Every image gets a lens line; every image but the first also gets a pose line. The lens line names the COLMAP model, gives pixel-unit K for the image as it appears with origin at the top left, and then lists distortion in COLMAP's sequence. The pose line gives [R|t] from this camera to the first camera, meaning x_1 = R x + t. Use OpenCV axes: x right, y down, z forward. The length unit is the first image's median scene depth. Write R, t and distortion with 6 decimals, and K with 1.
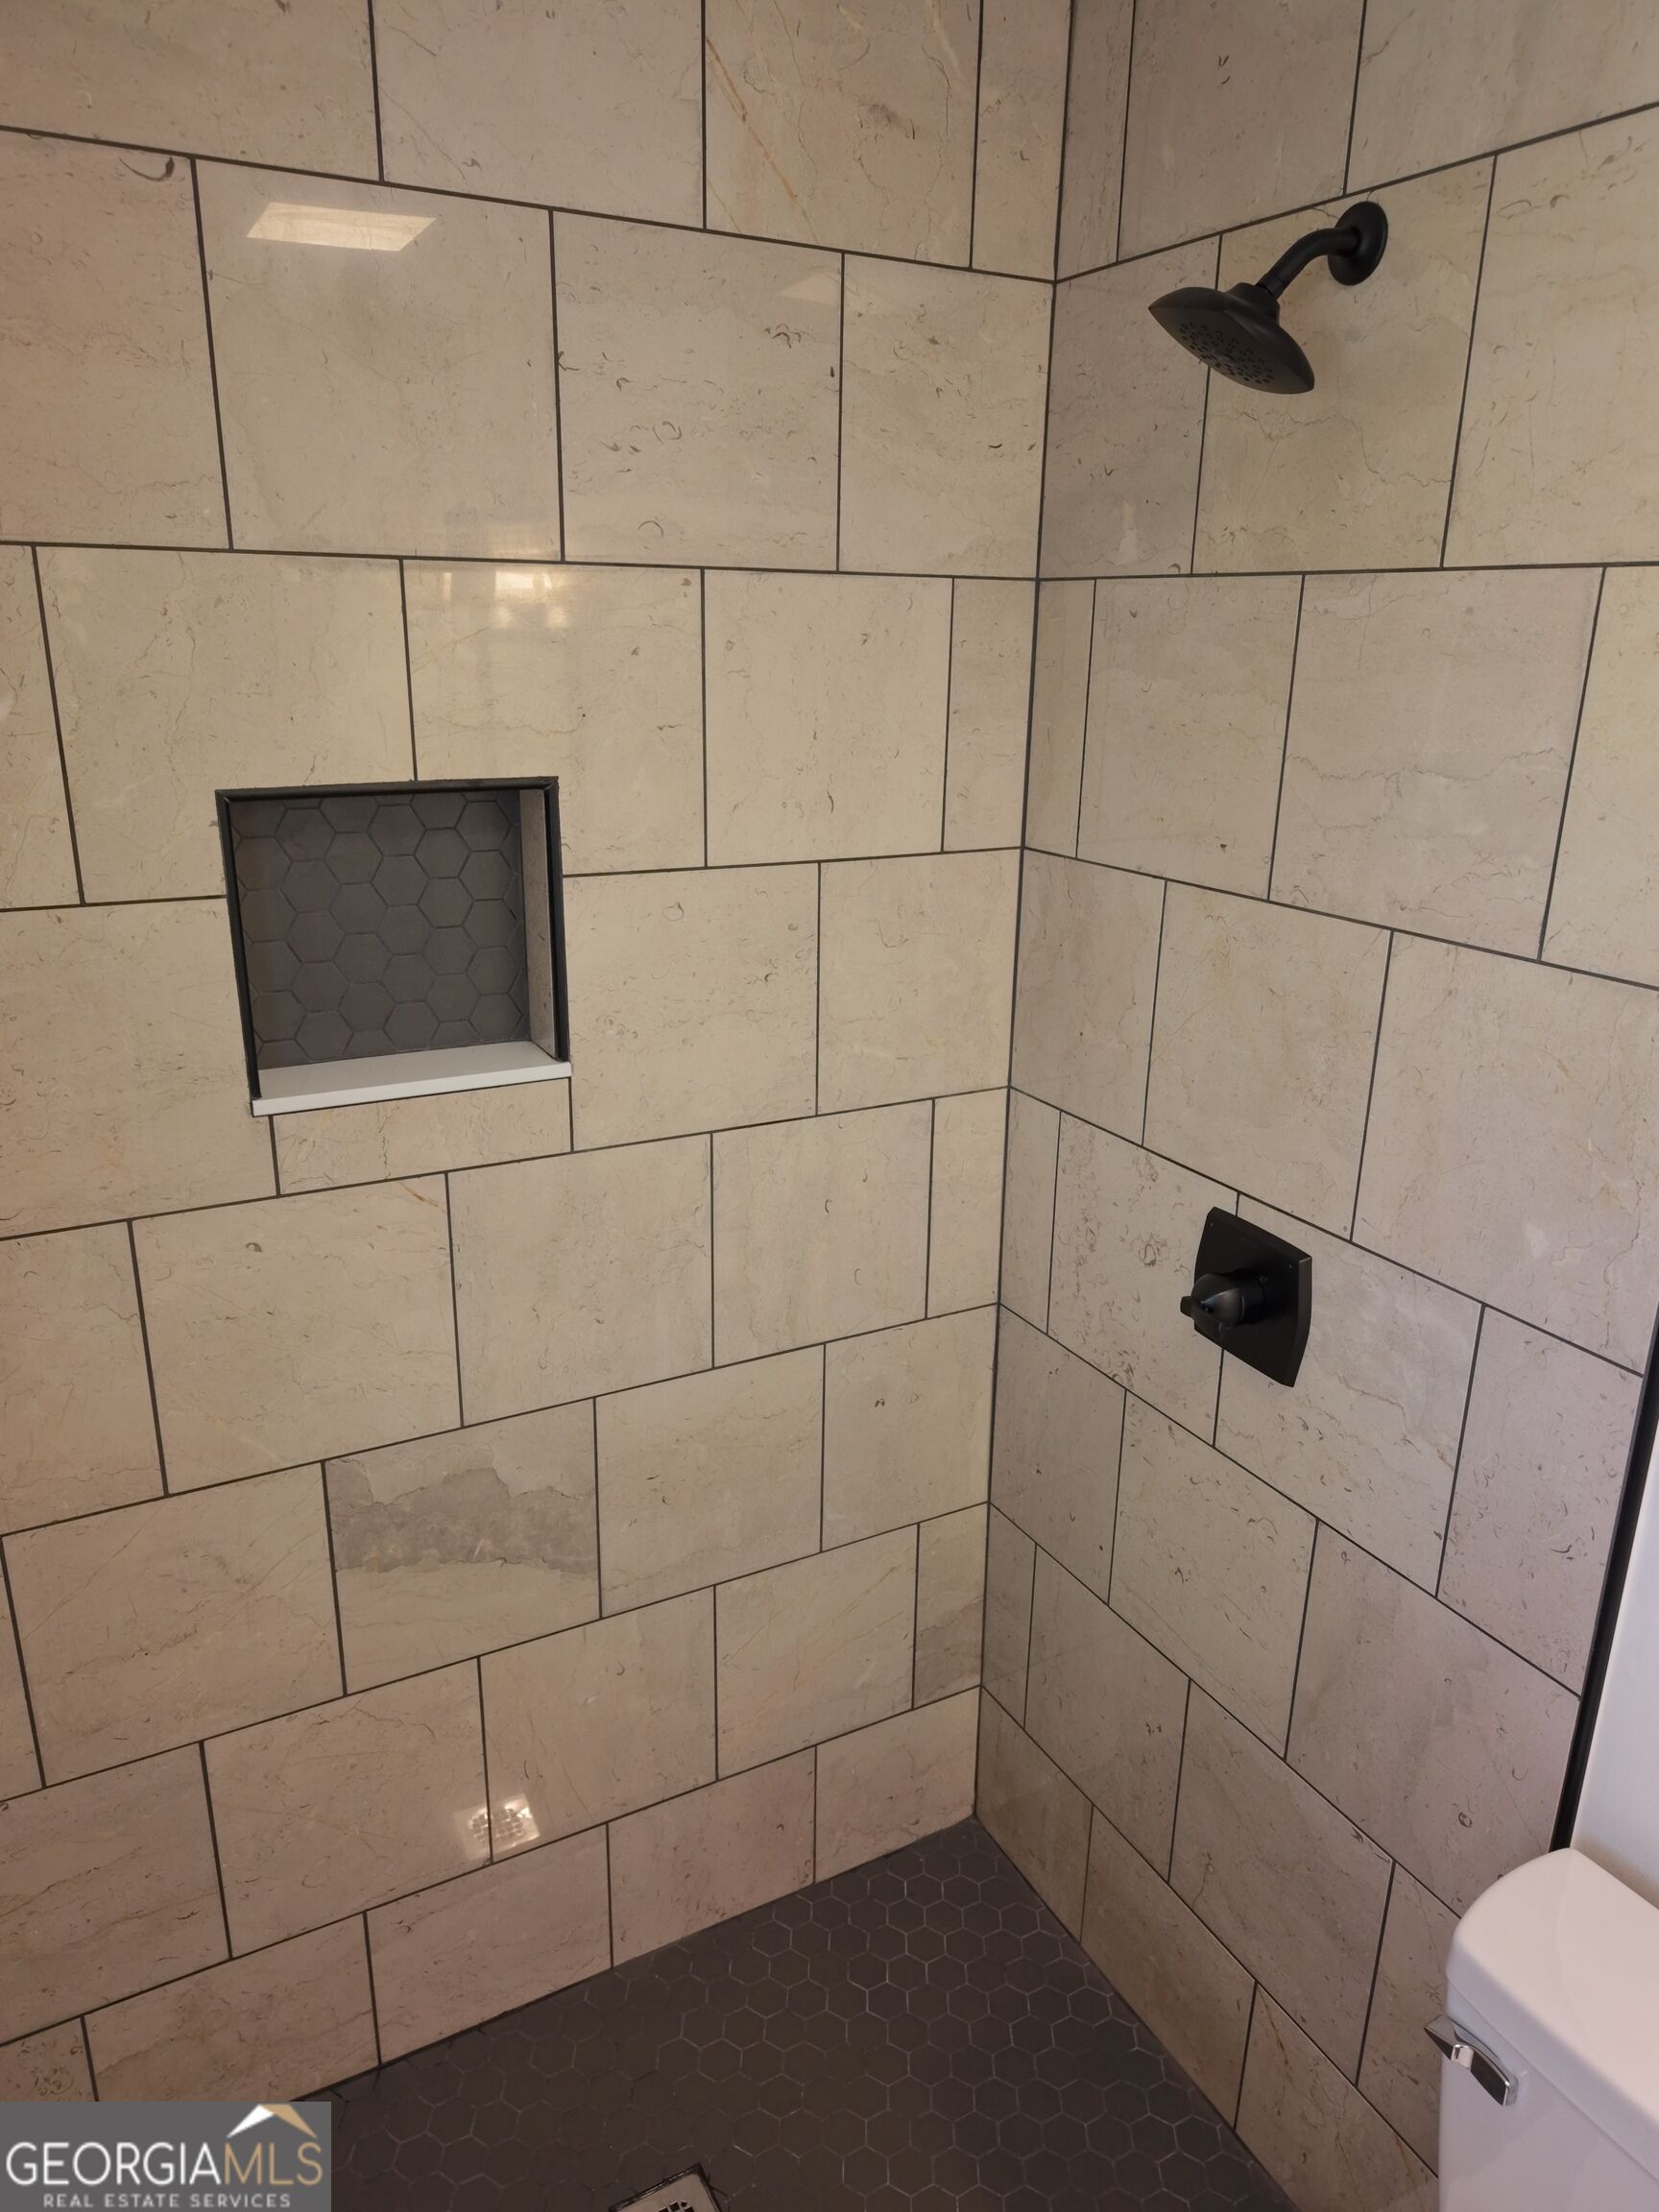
lens RADIAL K [[1490.8, 0, 833.8], [0, 1490.8, 1109.1], [0, 0, 1]] dist [0.010200, -0.010388]
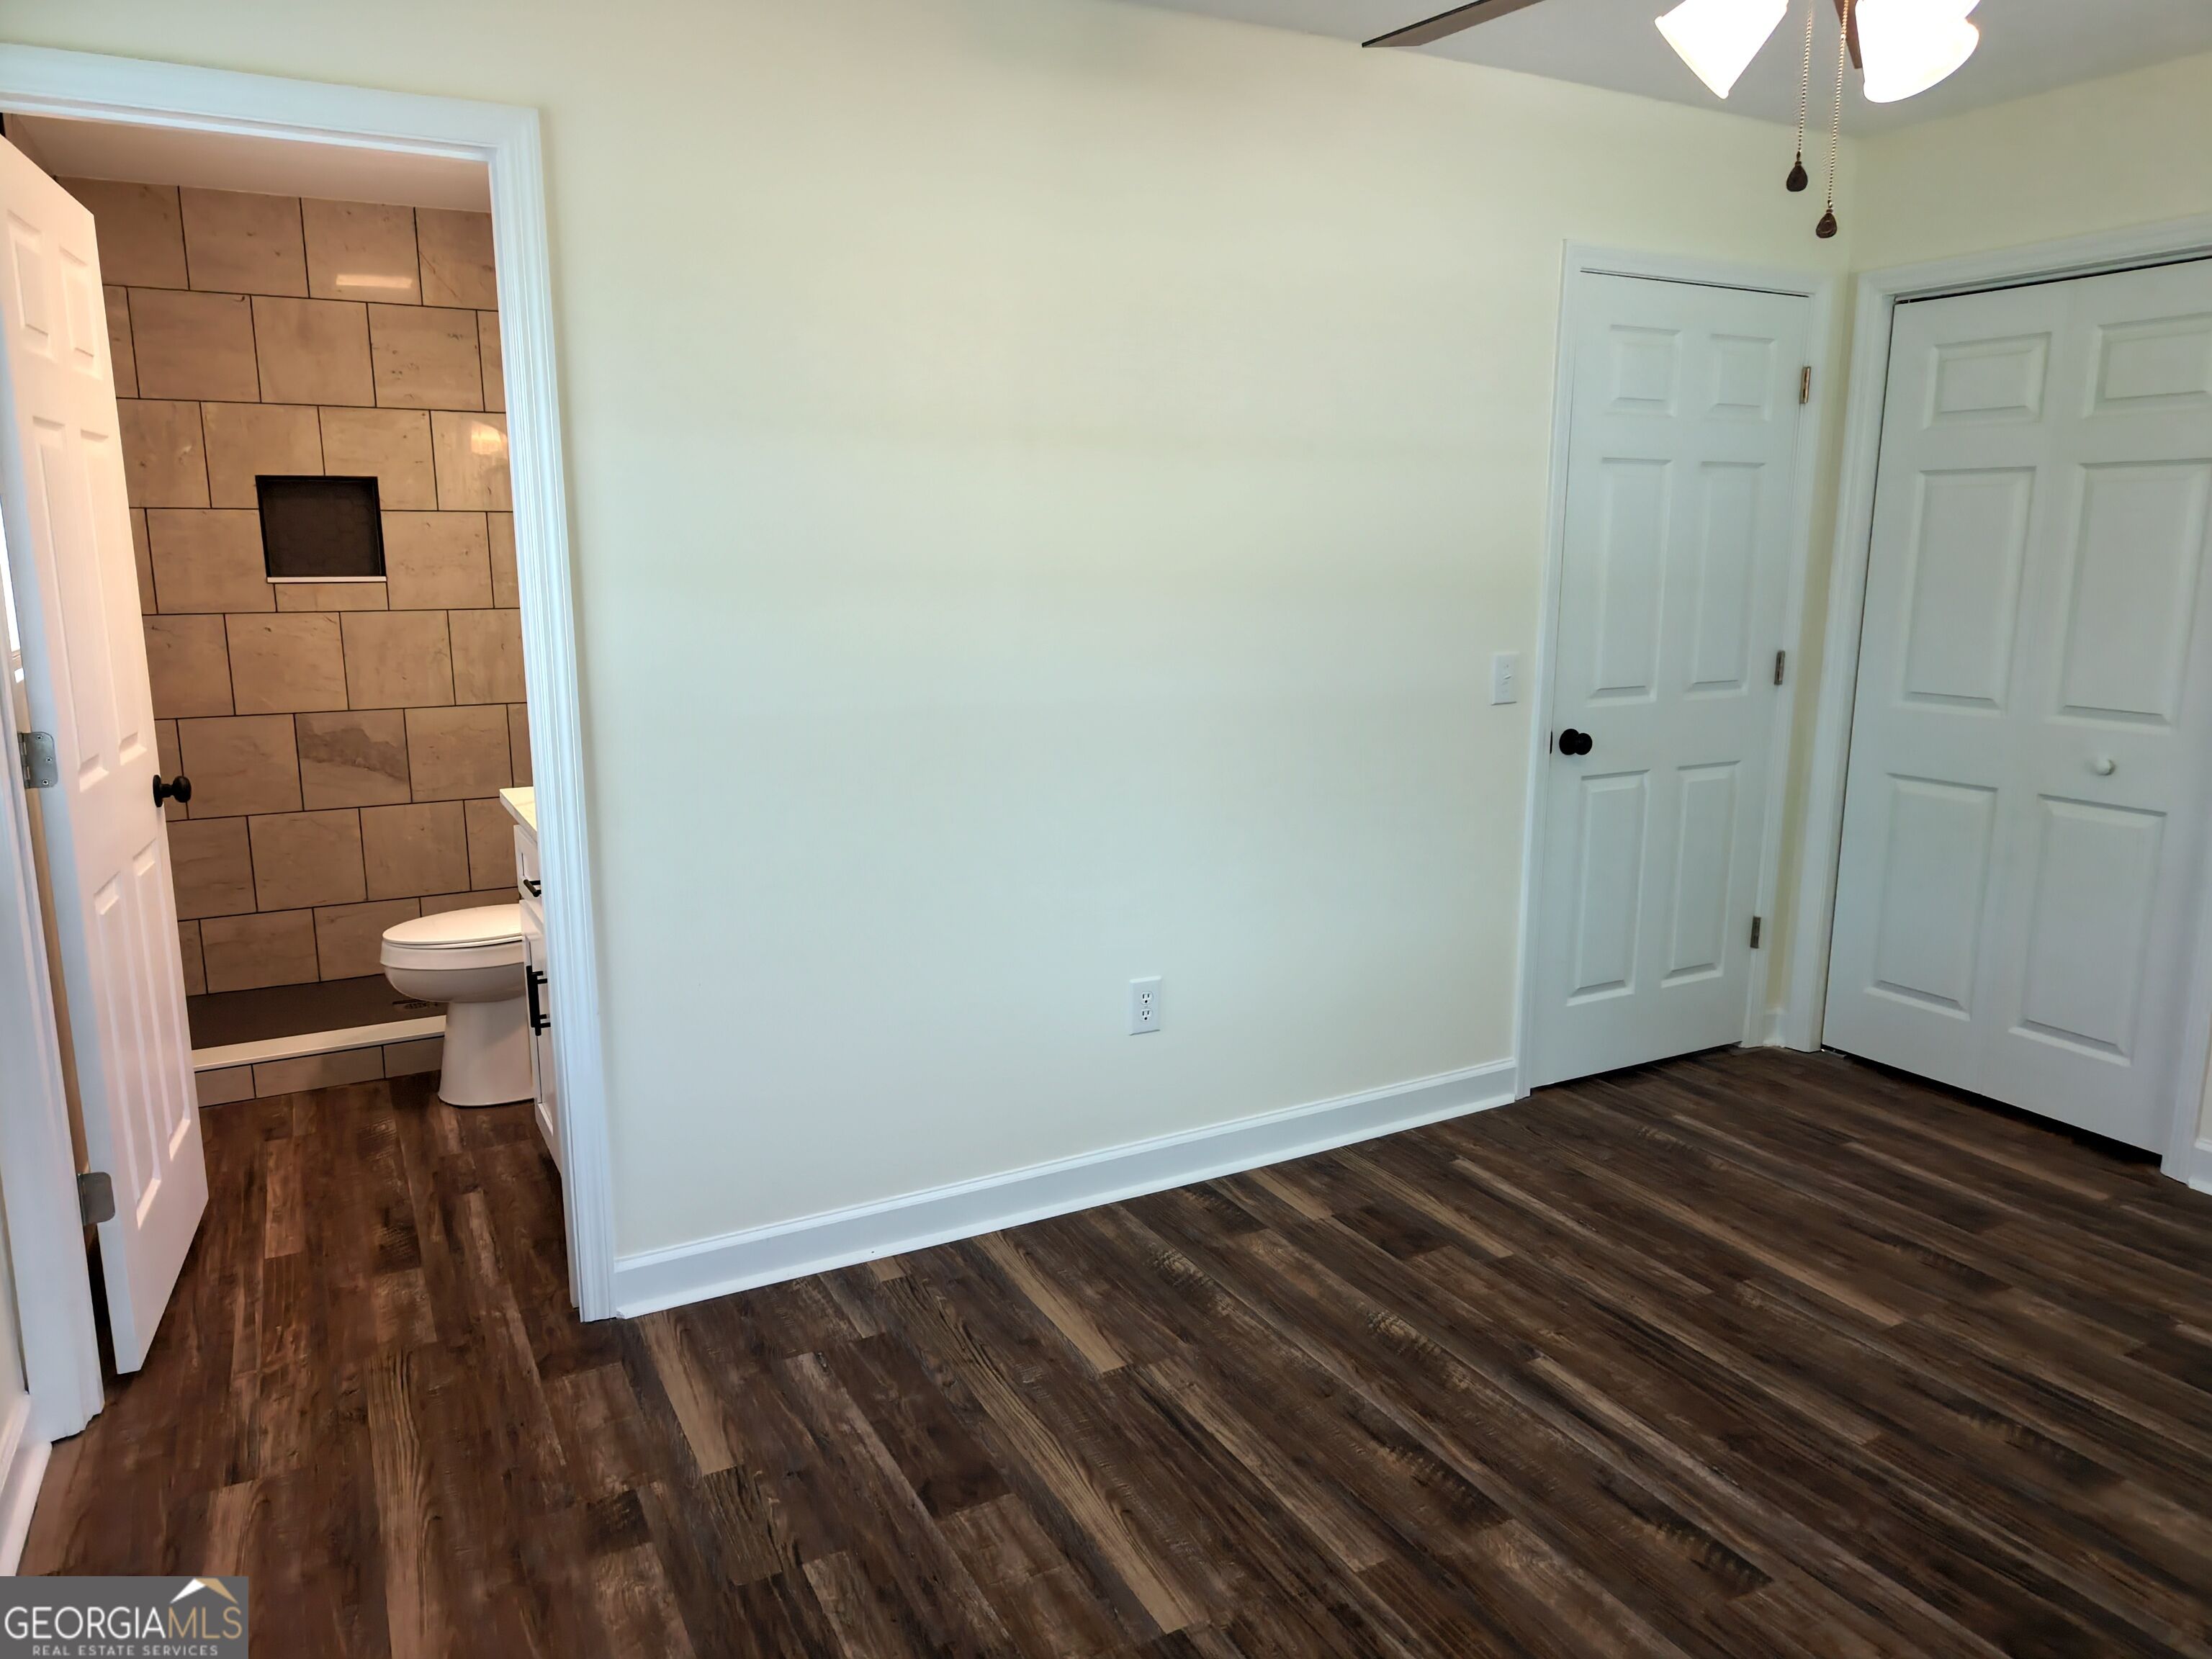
lens RADIAL K [[1490.8, 0, 1117.4], [0, 1490.8, 829.5], [0, 0, 1]] dist [0.010200, -0.010388]
pose [[0.999878, -0.014177, 0.006618, 1.213743], [0.014842, 0.993302, -0.114590, 0.808847], [-0.004950, 0.114674, 0.993391, -1.826127]]
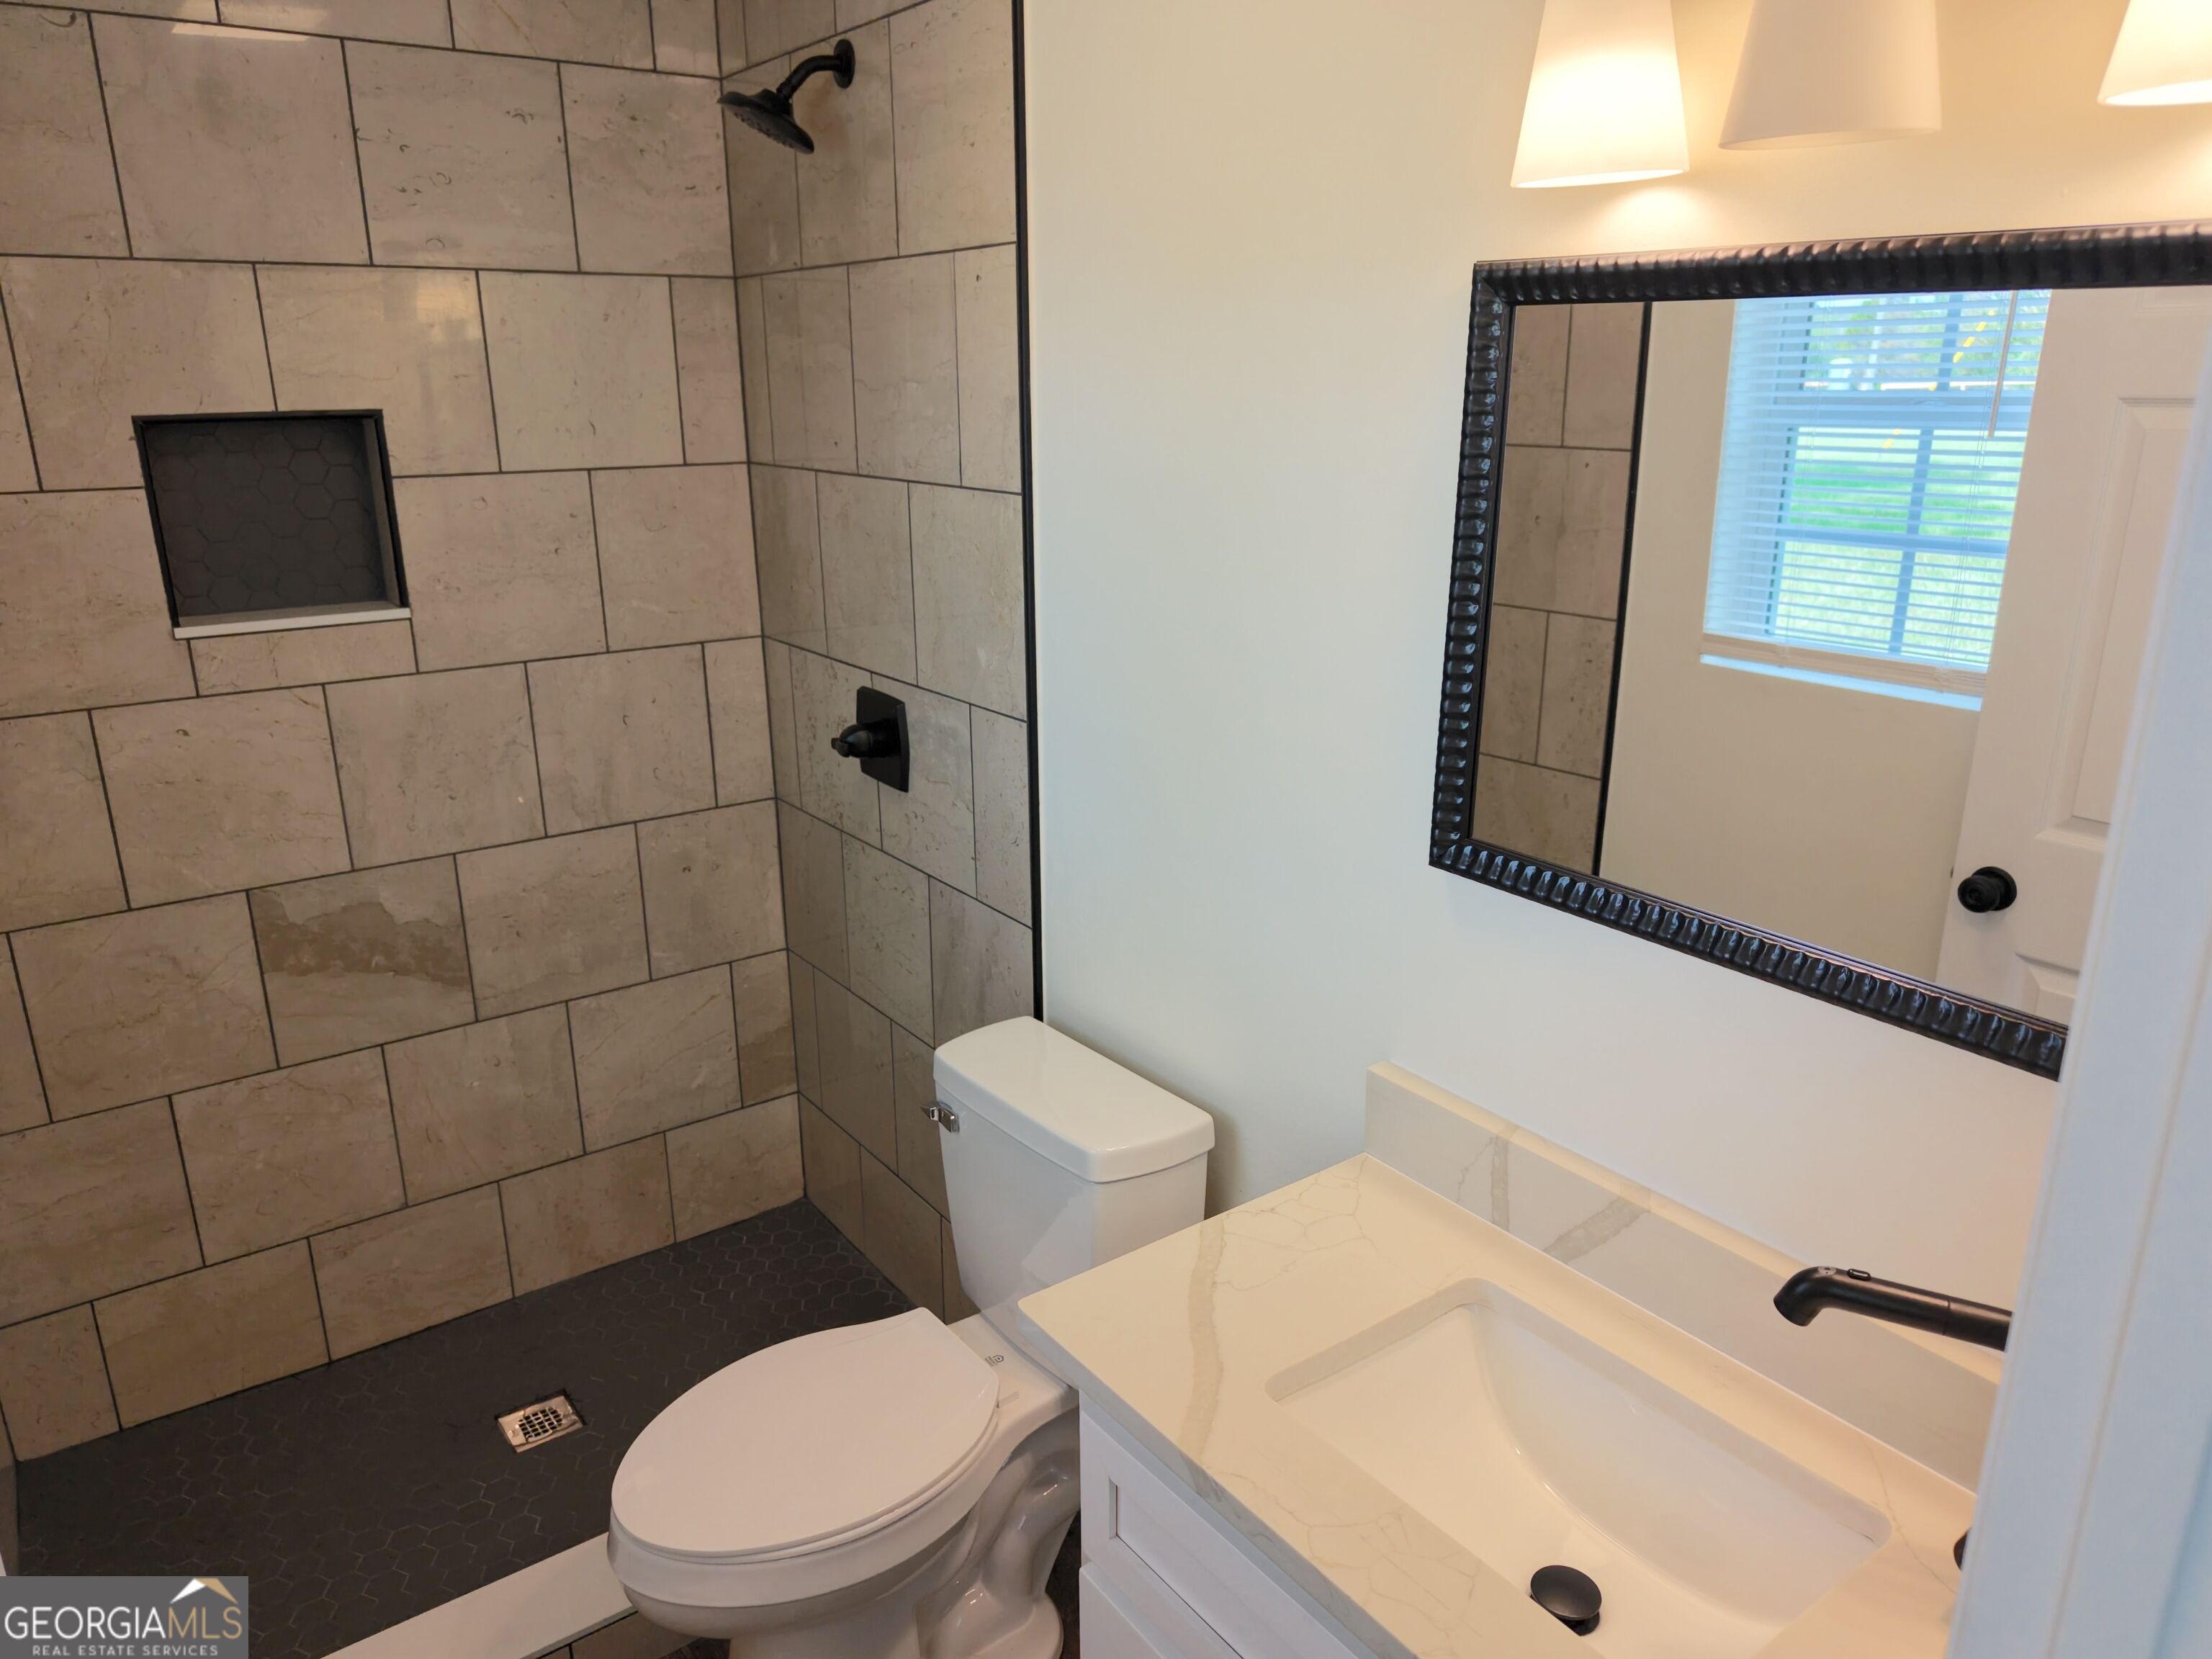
lens RADIAL K [[1490.8, 0, 1093.1], [0, 1490.8, 825.3], [0, 0, 1]] dist [0.010200, -0.010388]
pose [[0.990818, -0.060107, 0.121108, 0.296944], [0.061576, 0.998067, -0.008421, 0.235559], [-0.120368, 0.015801, 0.992604, -0.532766]]
